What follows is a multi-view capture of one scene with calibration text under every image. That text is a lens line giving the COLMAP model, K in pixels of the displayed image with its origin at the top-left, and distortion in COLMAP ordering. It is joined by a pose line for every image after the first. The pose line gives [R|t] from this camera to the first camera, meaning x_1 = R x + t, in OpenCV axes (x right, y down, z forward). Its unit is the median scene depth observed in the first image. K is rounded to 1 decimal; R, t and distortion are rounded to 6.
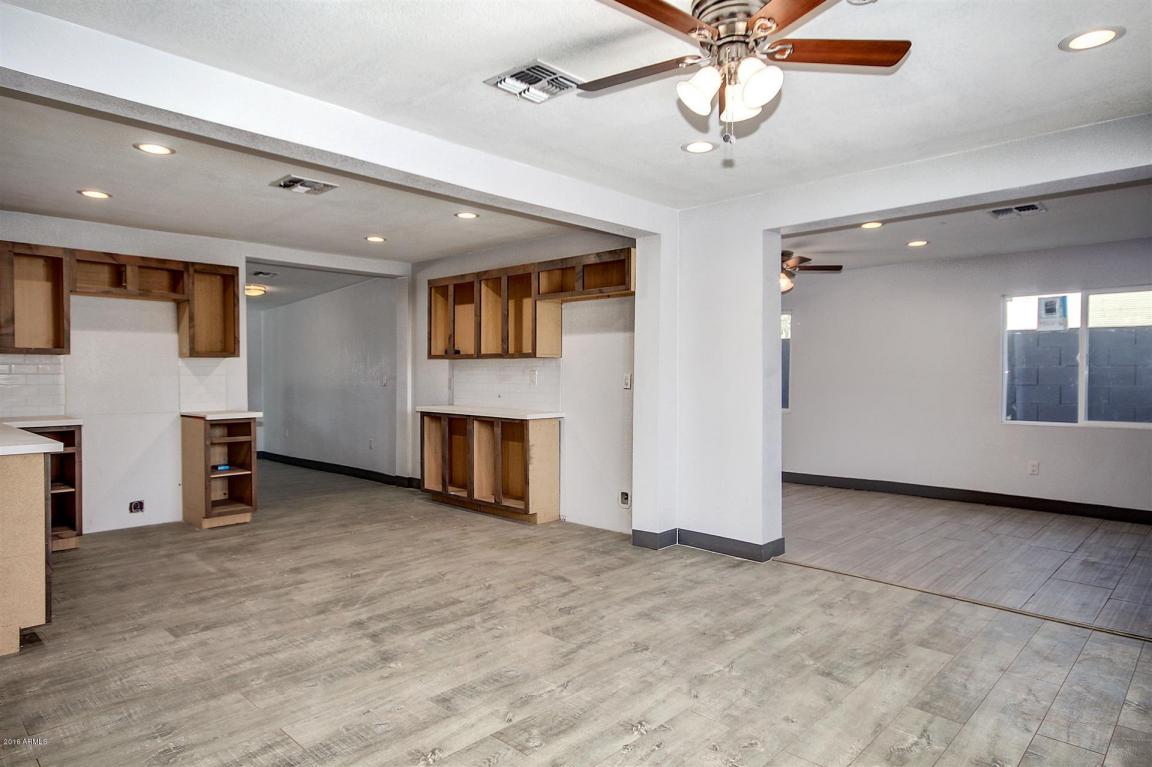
lens RADIAL K [[679.5, 0, 576.0], [0, 679.5, 383.5], [0, 0, 1]] dist [0.005245, 0.002355]
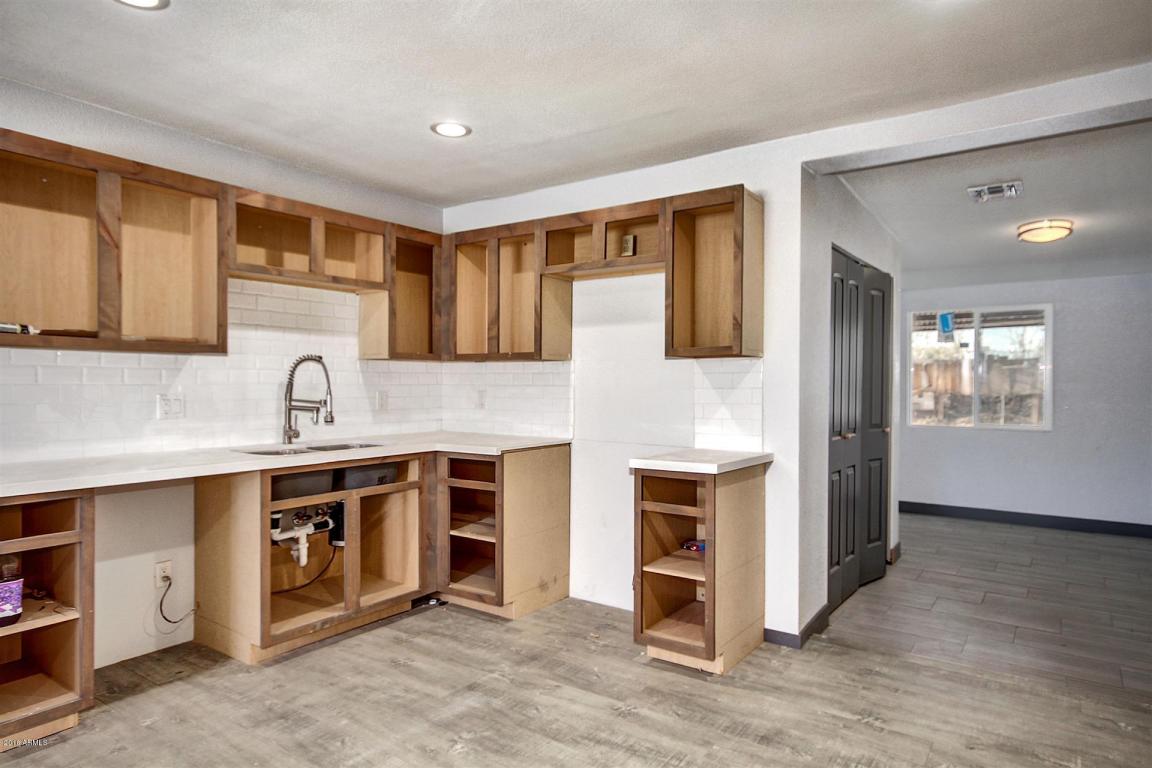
lens RADIAL K [[679.5, 0, 576.0], [0, 679.5, 384.0], [0, 0, 1]] dist [0.005245, 0.002355]
pose [[0.153234, 0.003385, -0.988184, 0.012061], [-0.016847, 0.999858, 0.000813, -0.022528], [0.988046, 0.016523, 0.153269, 1.225038]]
